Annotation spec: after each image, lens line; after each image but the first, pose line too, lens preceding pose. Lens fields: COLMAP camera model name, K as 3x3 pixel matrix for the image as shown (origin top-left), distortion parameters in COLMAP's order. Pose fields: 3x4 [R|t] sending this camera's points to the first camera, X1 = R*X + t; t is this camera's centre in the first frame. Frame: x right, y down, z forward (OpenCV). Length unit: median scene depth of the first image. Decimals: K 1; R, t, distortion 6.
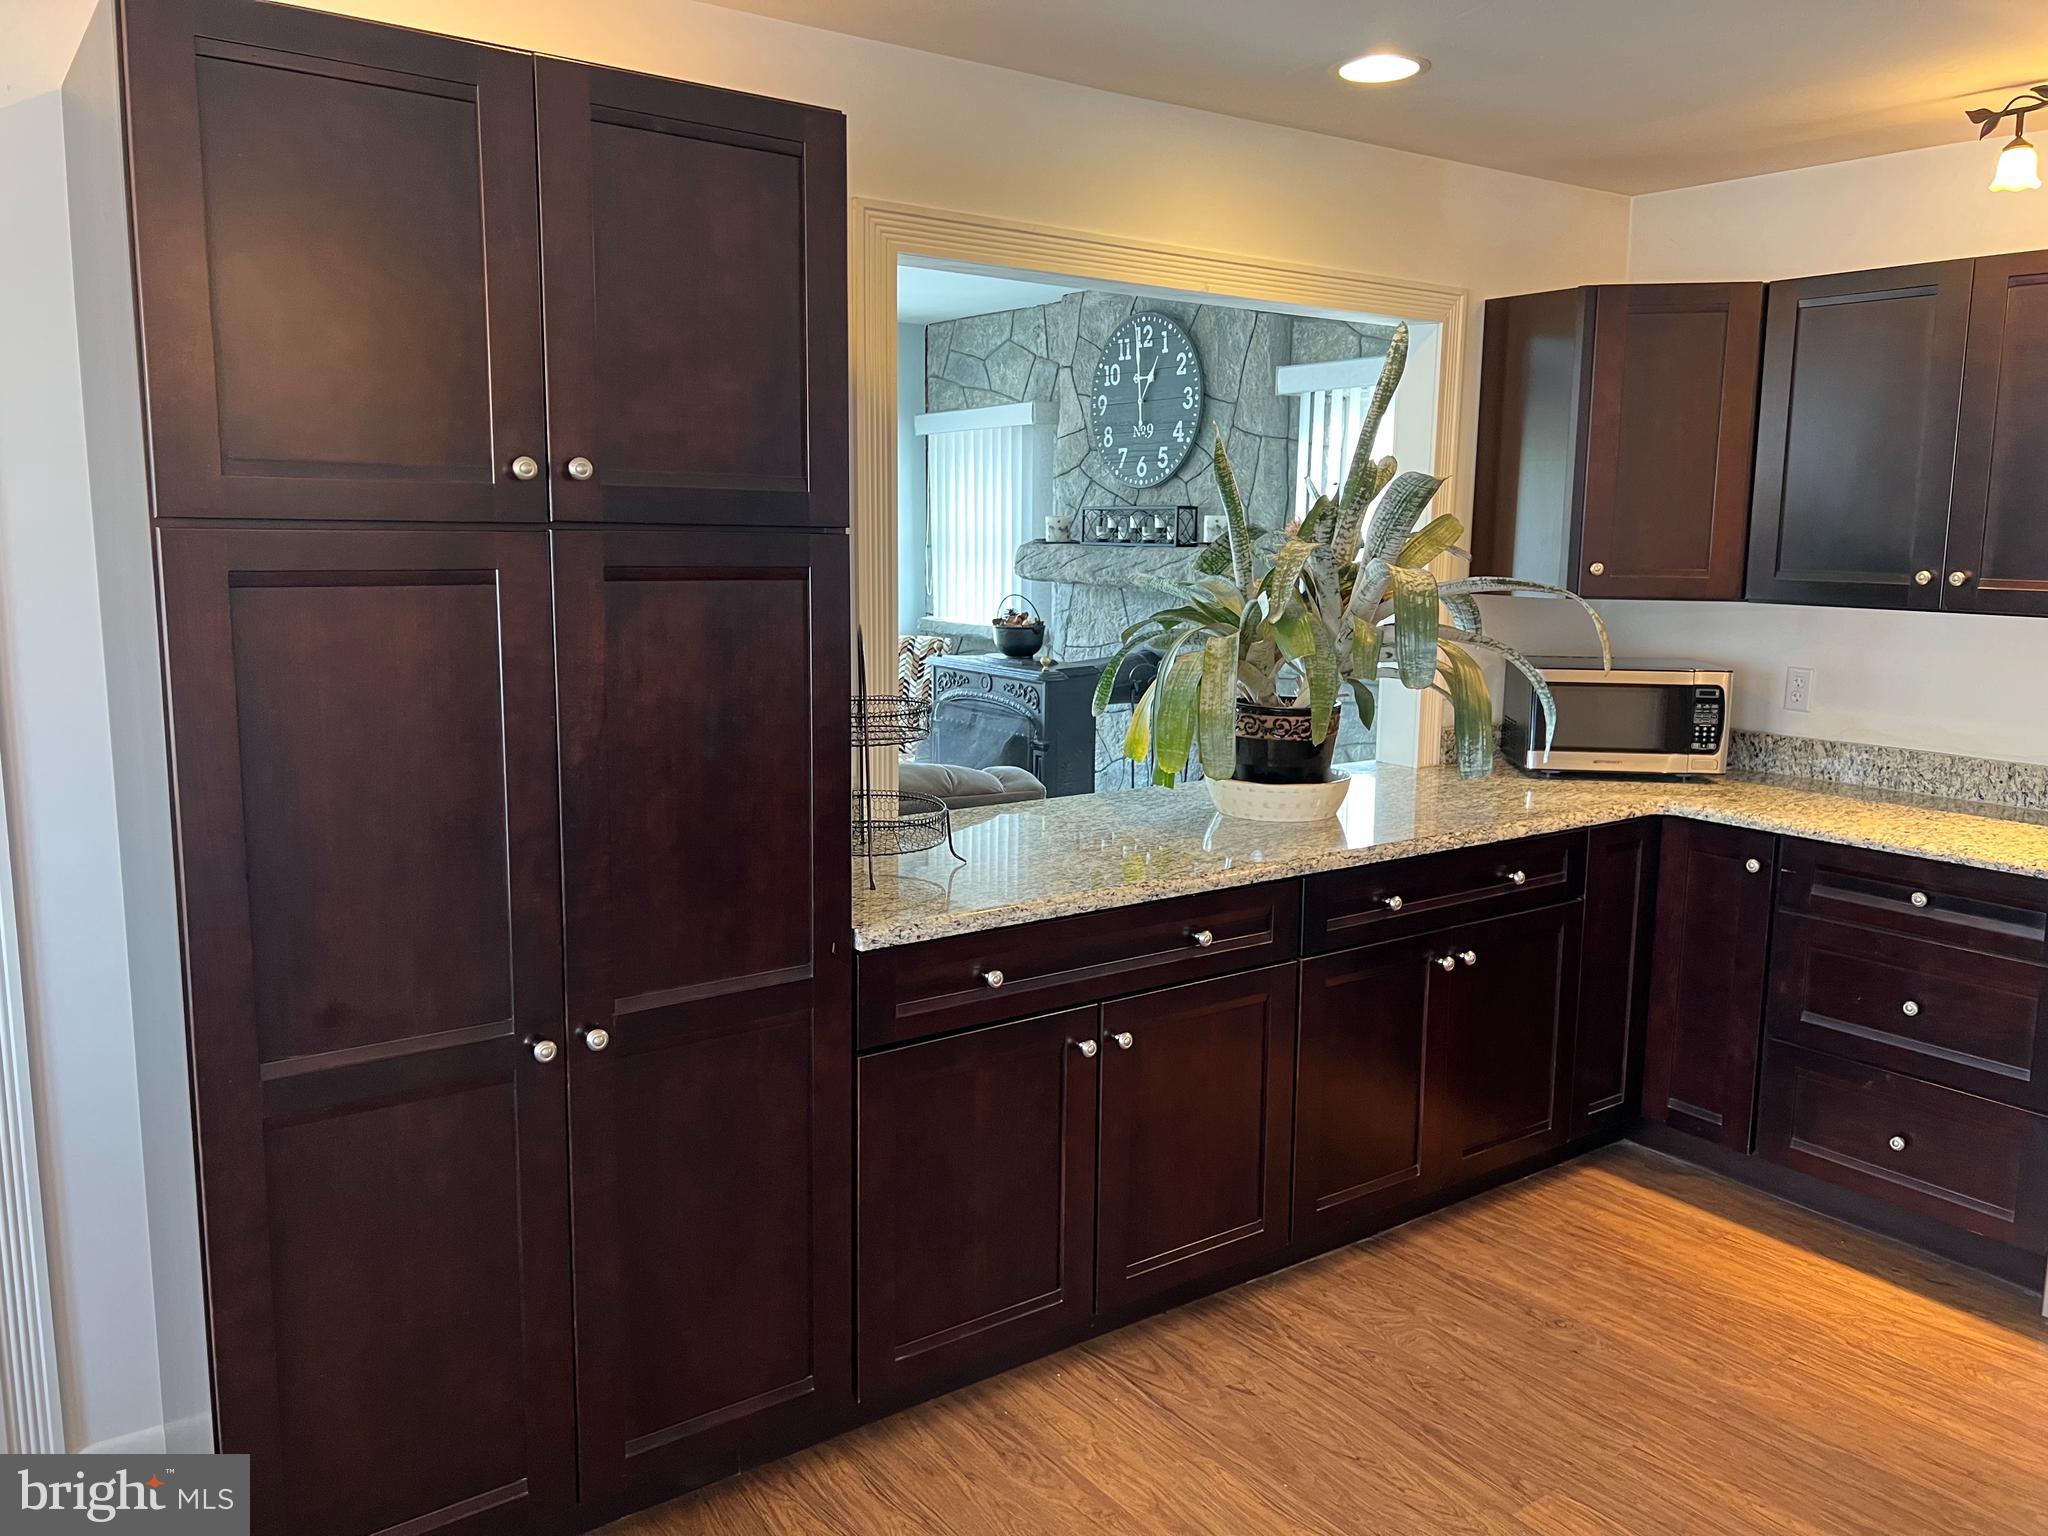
lens RADIAL K [[1550.6, 0, 1031.1], [0, 1550.6, 751.1], [0, 0, 1]] dist [0.040303, -0.011642]
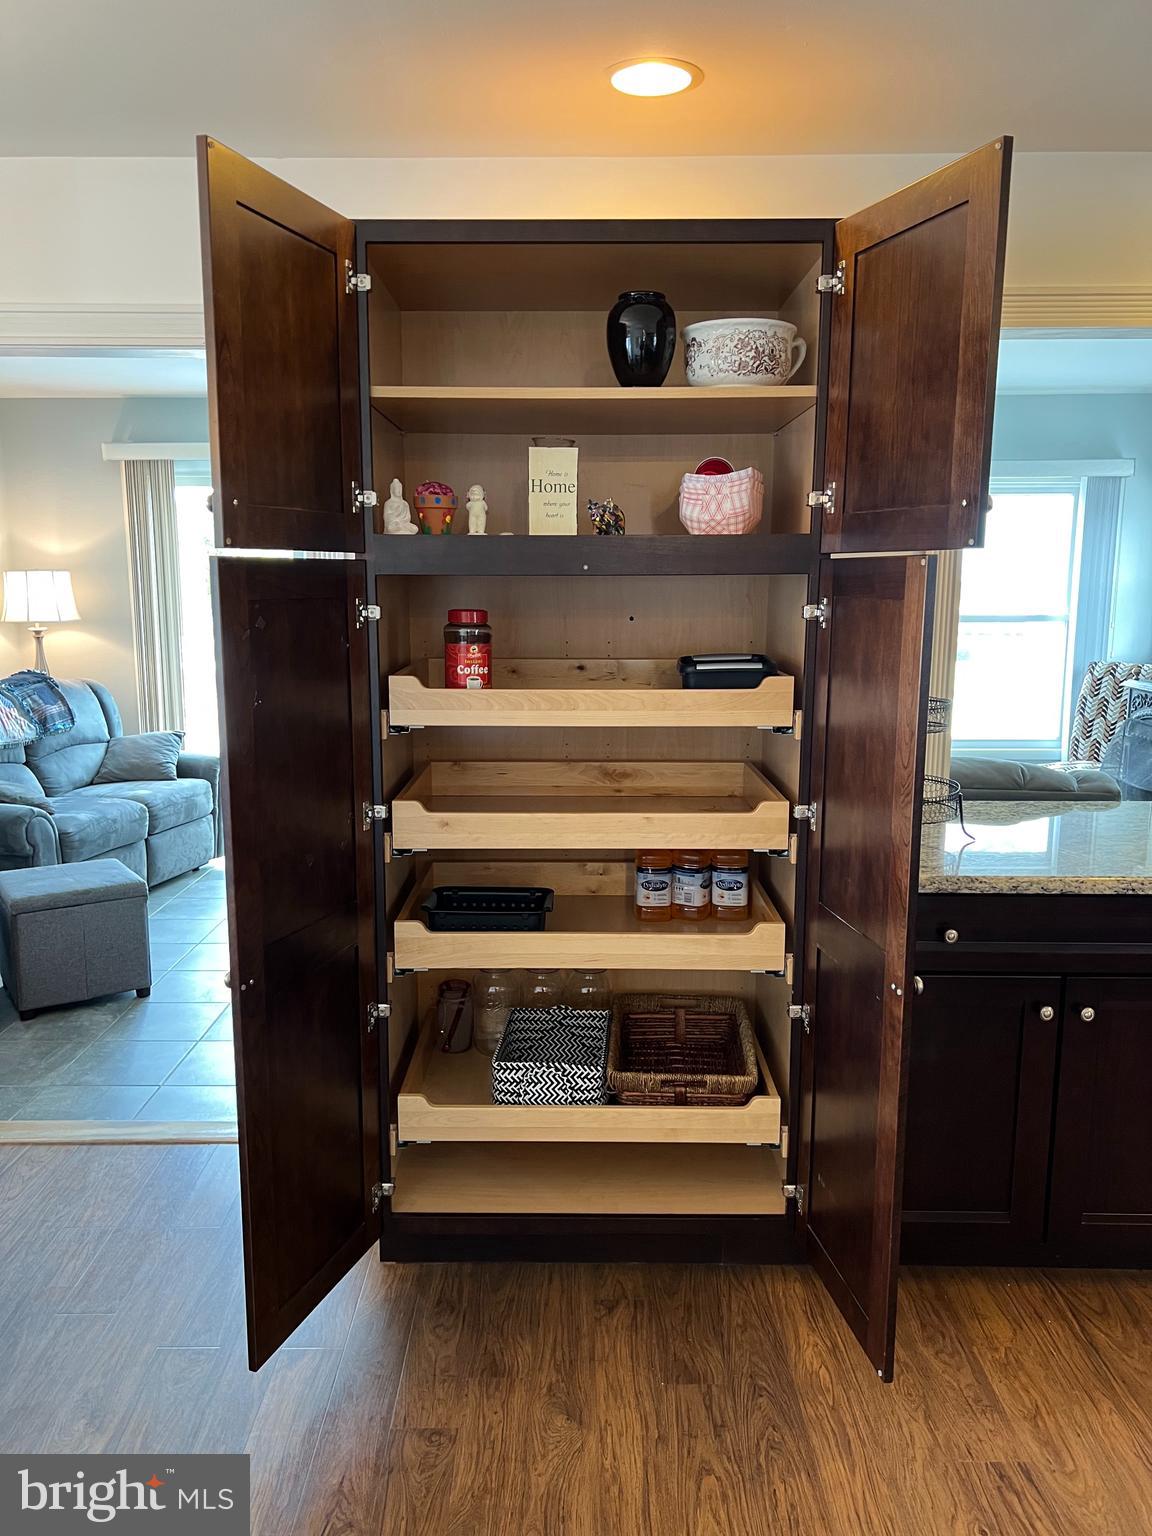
lens RADIAL K [[1163.0, 0, 576.3], [0, 1163.0, 778.9], [0, 0, 1]] dist [0.040303, -0.011642]
pose [[0.814265, 0.097921, -0.572175, 0.231221], [-0.083615, 0.995176, 0.051319, 0.004757], [0.574440, 0.006055, 0.818524, 0.094038]]
